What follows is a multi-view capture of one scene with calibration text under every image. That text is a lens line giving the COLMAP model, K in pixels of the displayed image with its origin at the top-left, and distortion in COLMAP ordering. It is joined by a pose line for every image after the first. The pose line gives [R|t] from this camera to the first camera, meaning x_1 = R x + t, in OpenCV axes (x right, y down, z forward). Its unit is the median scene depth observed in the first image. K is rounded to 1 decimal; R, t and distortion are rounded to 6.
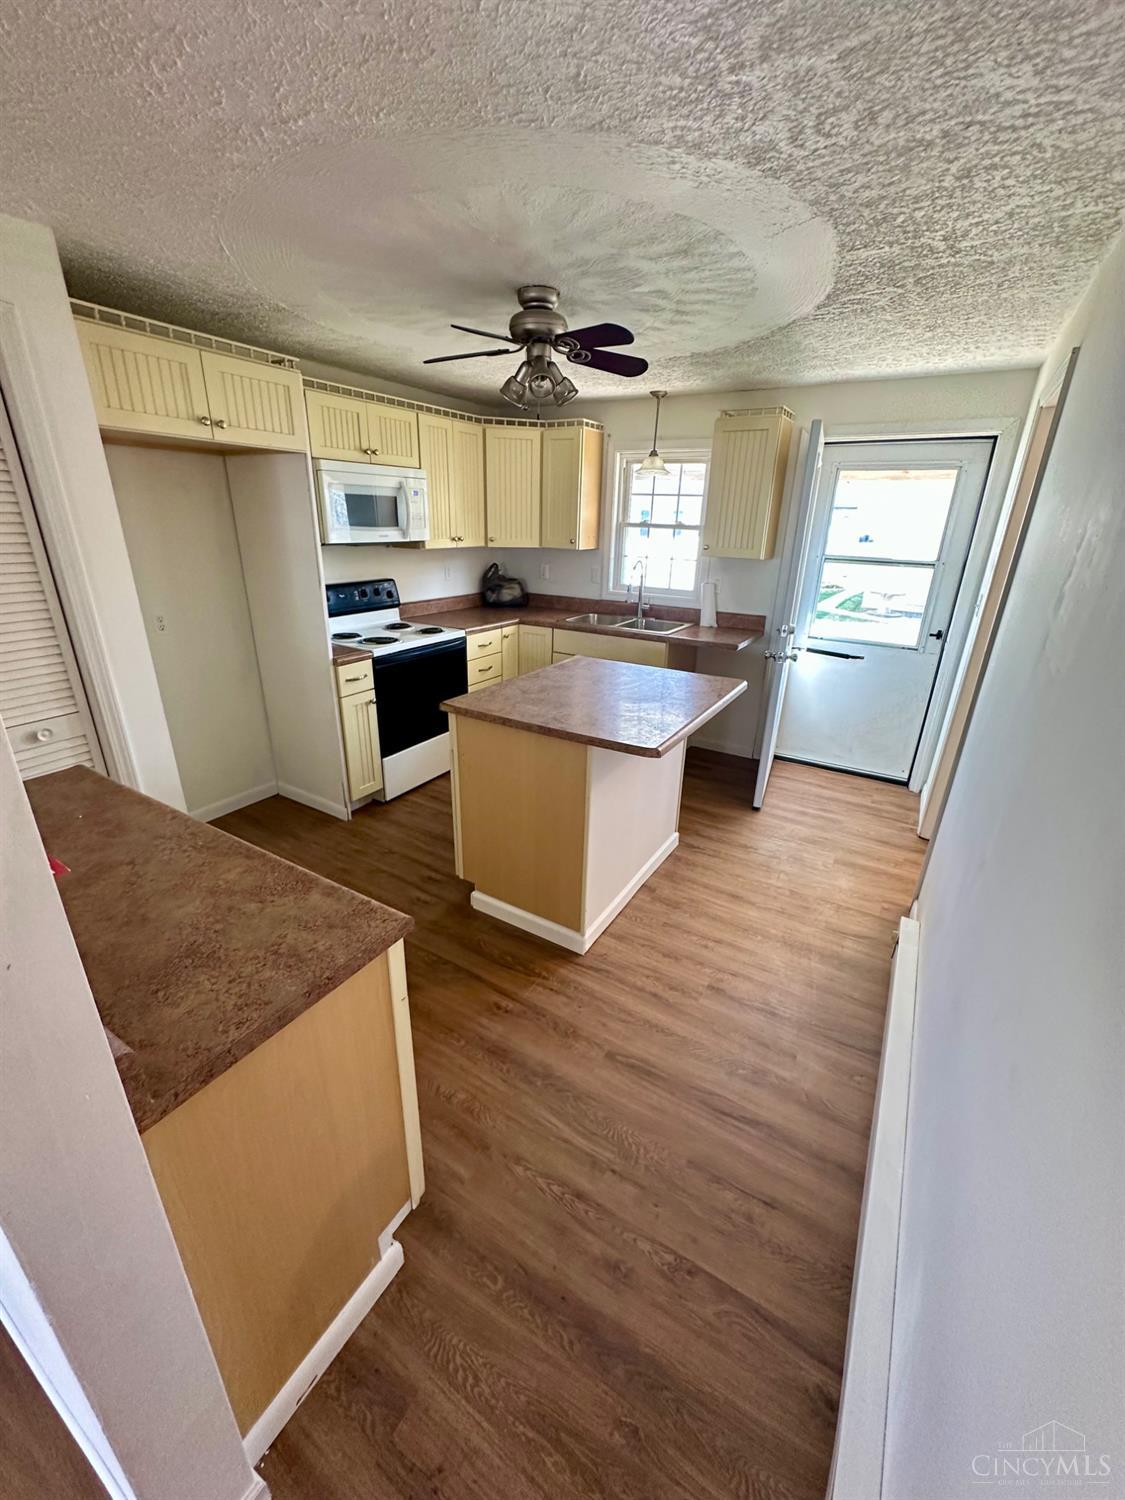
lens RADIAL K [[600.3, 0, 561.5], [0, 600.3, 749.8], [0, 0, 1]] dist [-0.004021, -0.000107]
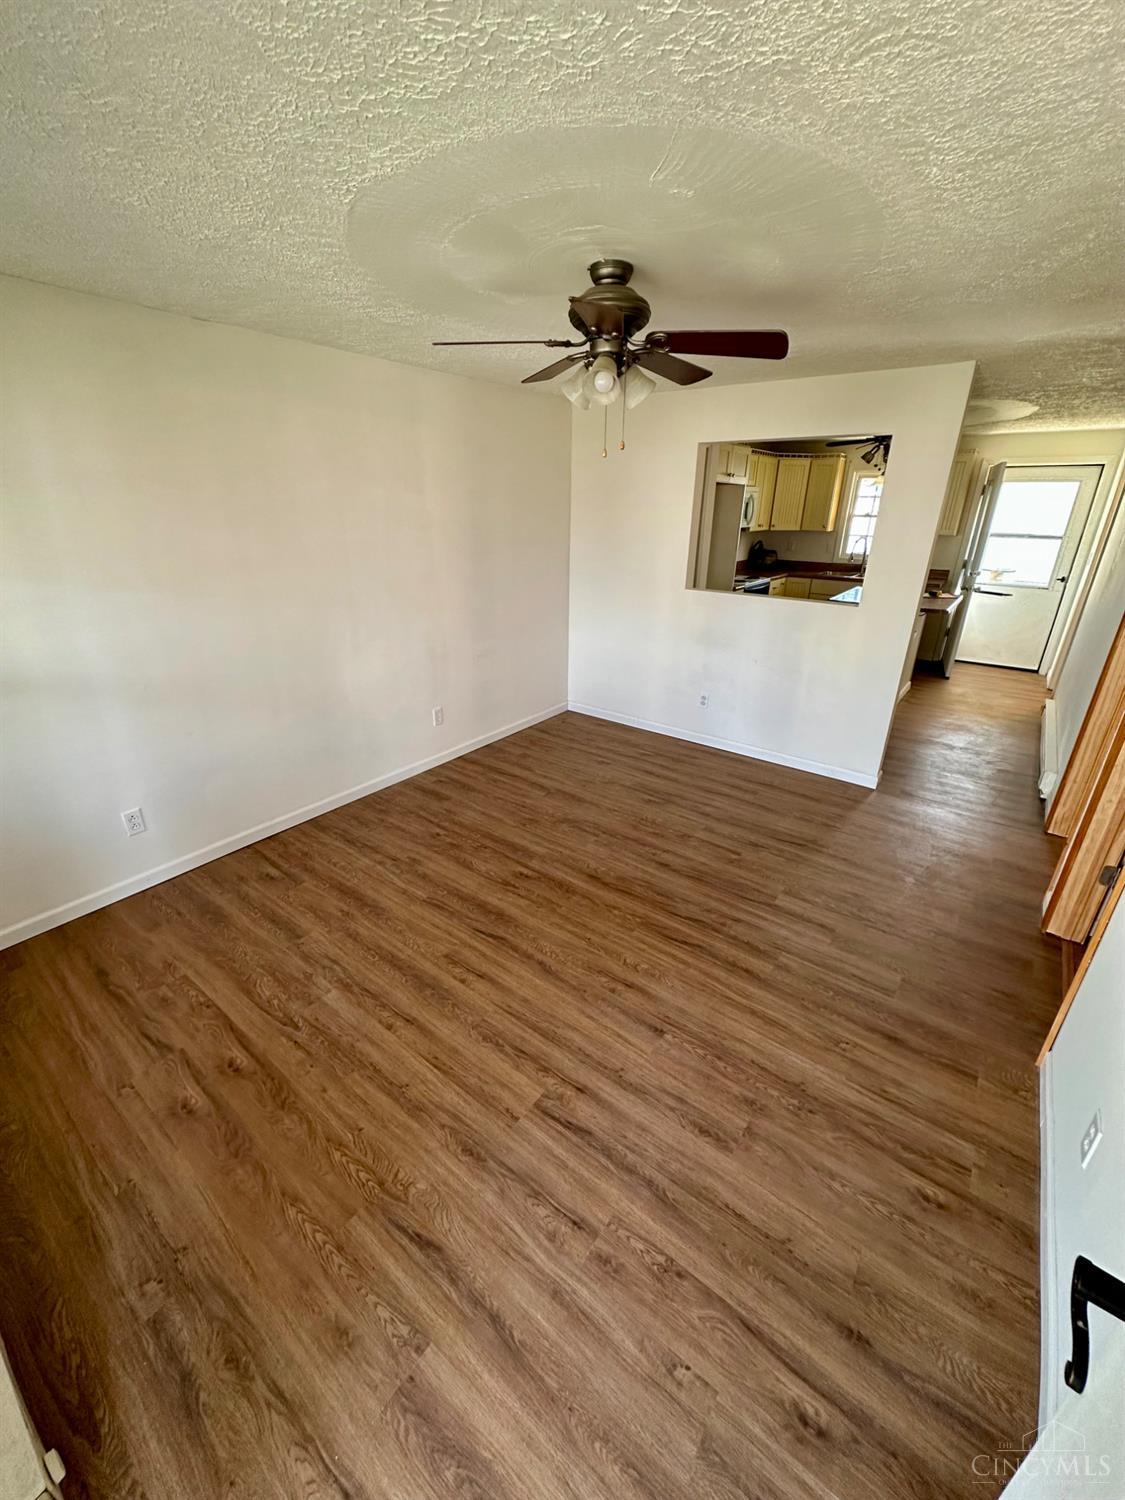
lens RADIAL K [[600.3, 0, 560.6], [0, 600.3, 750.1], [0, 0, 1]] dist [-0.004021, -0.000107]
pose [[0.994362, 0.025000, -0.103050, -0.559536], [-0.022461, 0.999417, 0.025724, 0.261684], [0.103633, -0.023264, 0.994343, -0.790141]]
